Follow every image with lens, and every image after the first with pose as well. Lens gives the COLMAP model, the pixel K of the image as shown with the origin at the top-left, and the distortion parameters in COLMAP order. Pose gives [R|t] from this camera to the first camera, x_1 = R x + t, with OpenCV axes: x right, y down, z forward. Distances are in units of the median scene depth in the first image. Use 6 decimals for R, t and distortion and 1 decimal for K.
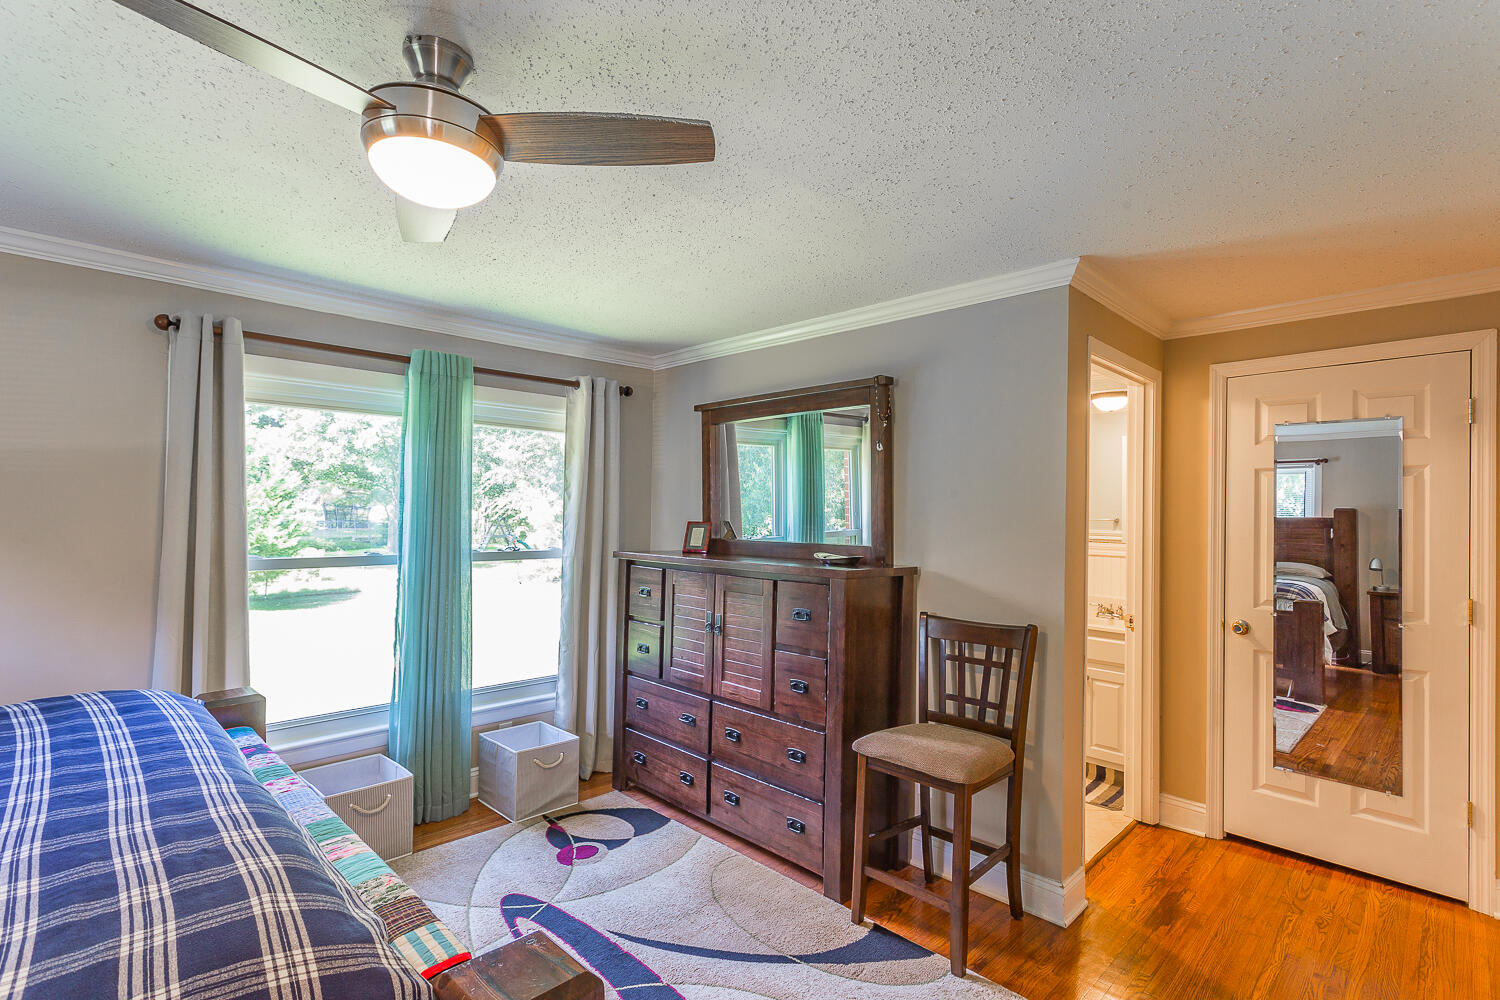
lens RADIAL K [[717.2, 0, 749.3], [0, 717.2, 498.7], [0, 0, 1]] dist [0.001203, 0.001126]
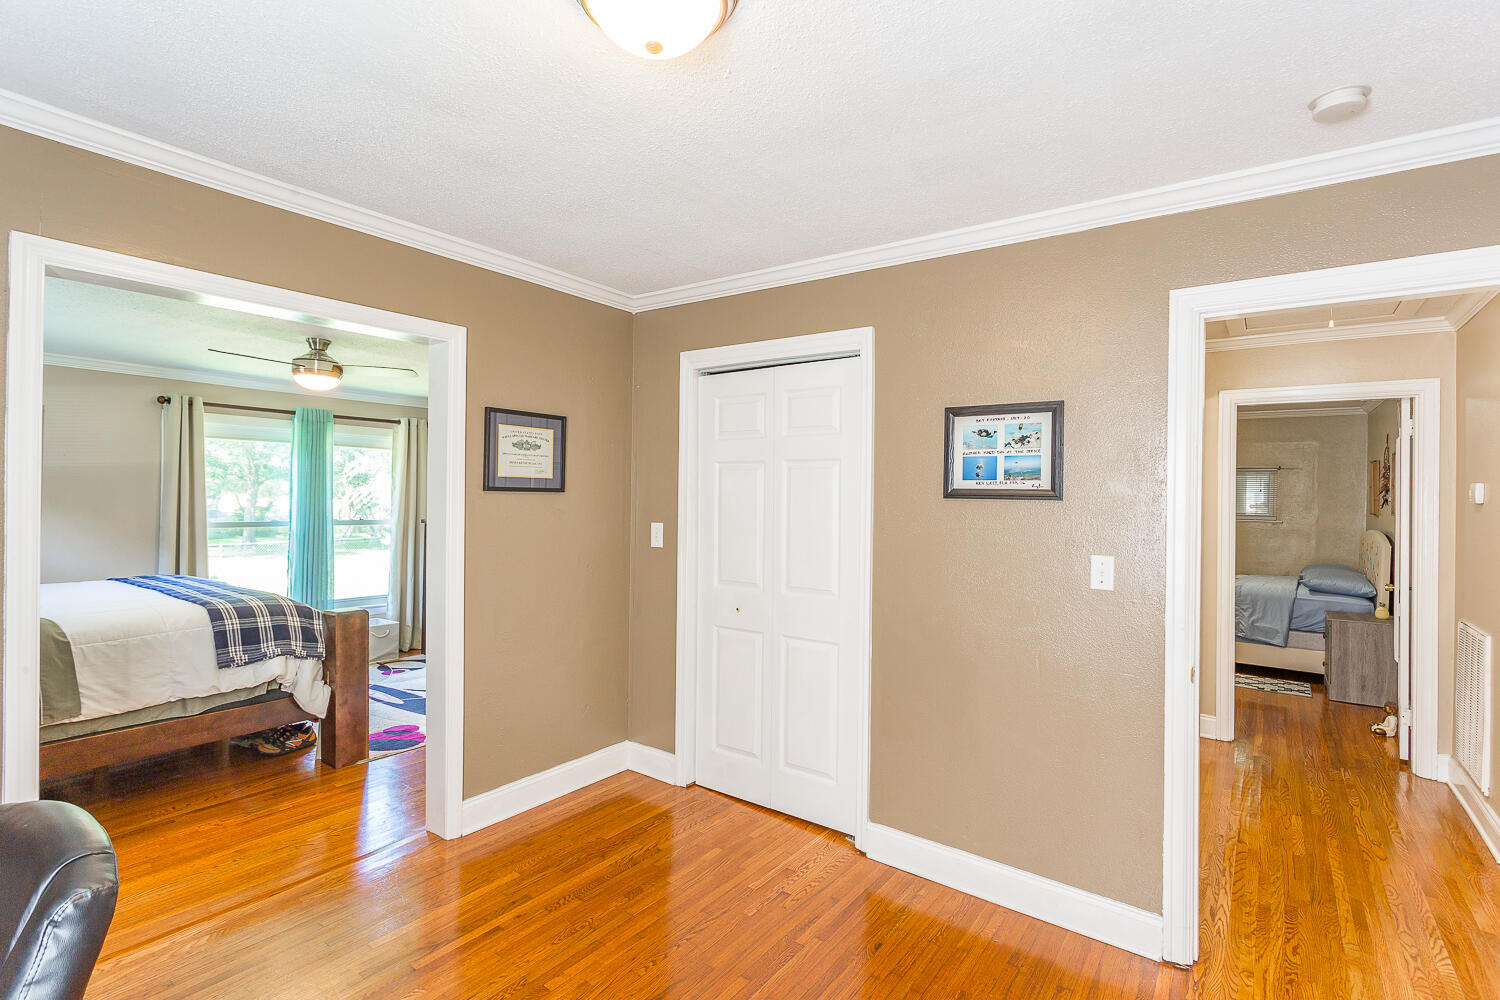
lens RADIAL K [[717.2, 0, 750.3], [0, 717.2, 497.6], [0, 0, 1]] dist [0.001203, 0.001126]
pose [[0.988007, -0.003279, 0.154375, 0.368131], [0.000994, 0.999889, 0.014876, -0.004952], [-0.154407, -0.014544, 0.987900, -0.936794]]
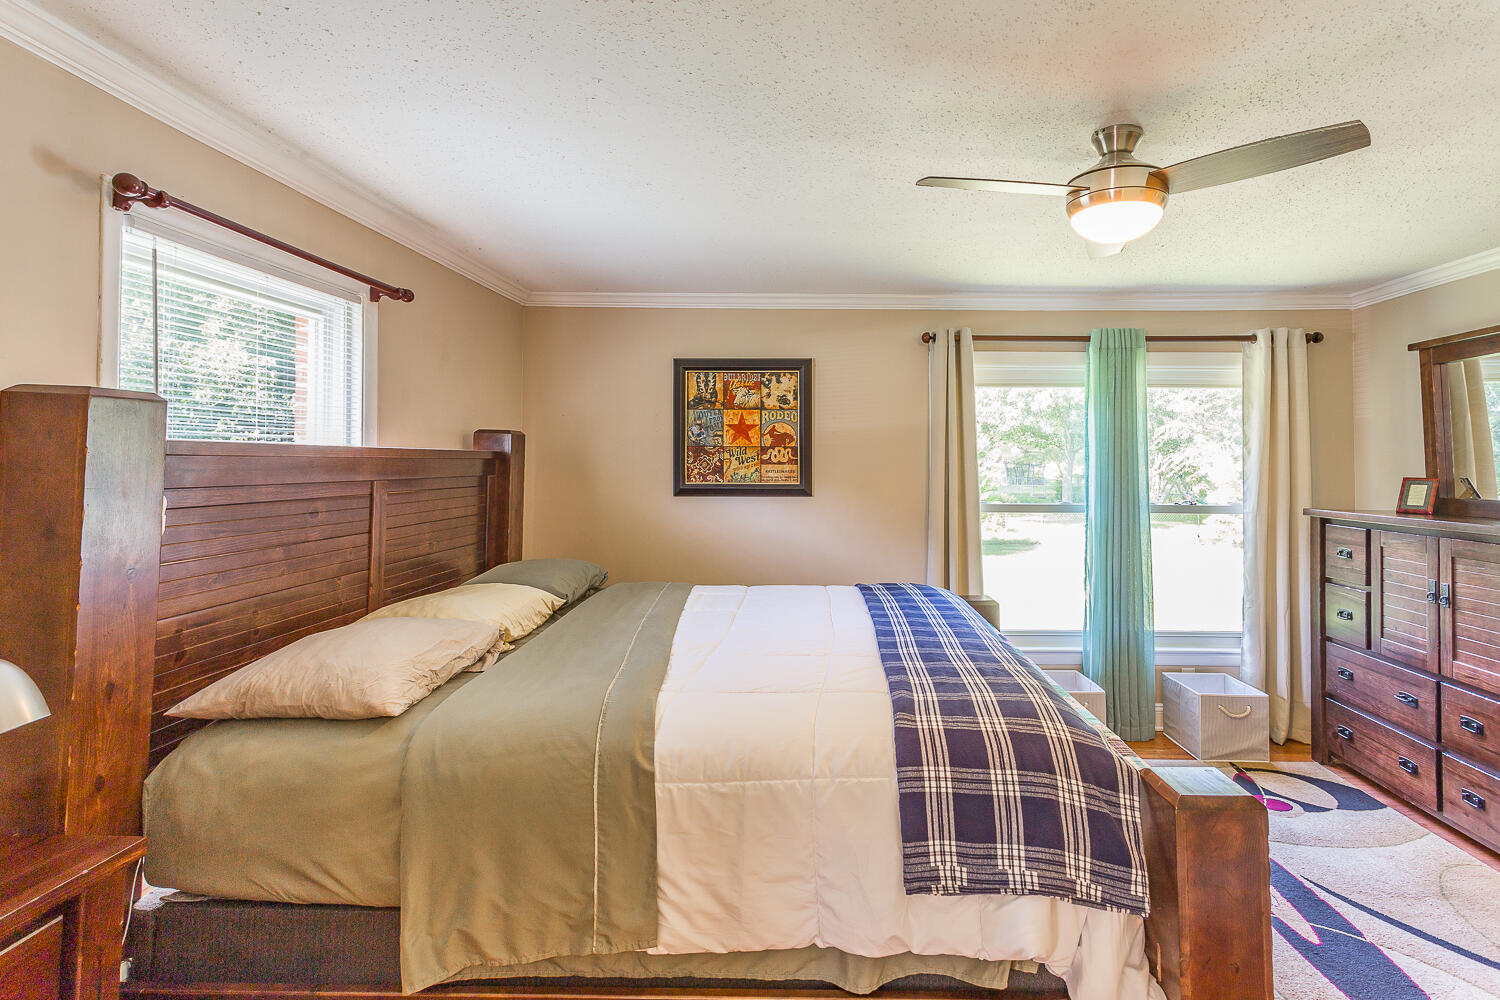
lens RADIAL K [[743.7, 0, 801.6], [0, 743.7, 435.9], [0, 0, 1]] dist [0.003586, 0.001590]
pose [[0.696482, -0.035803, -0.716681, 0.065329], [0.016943, 0.999297, -0.033455, -0.001017], [0.717374, 0.011158, 0.696598, -0.185211]]
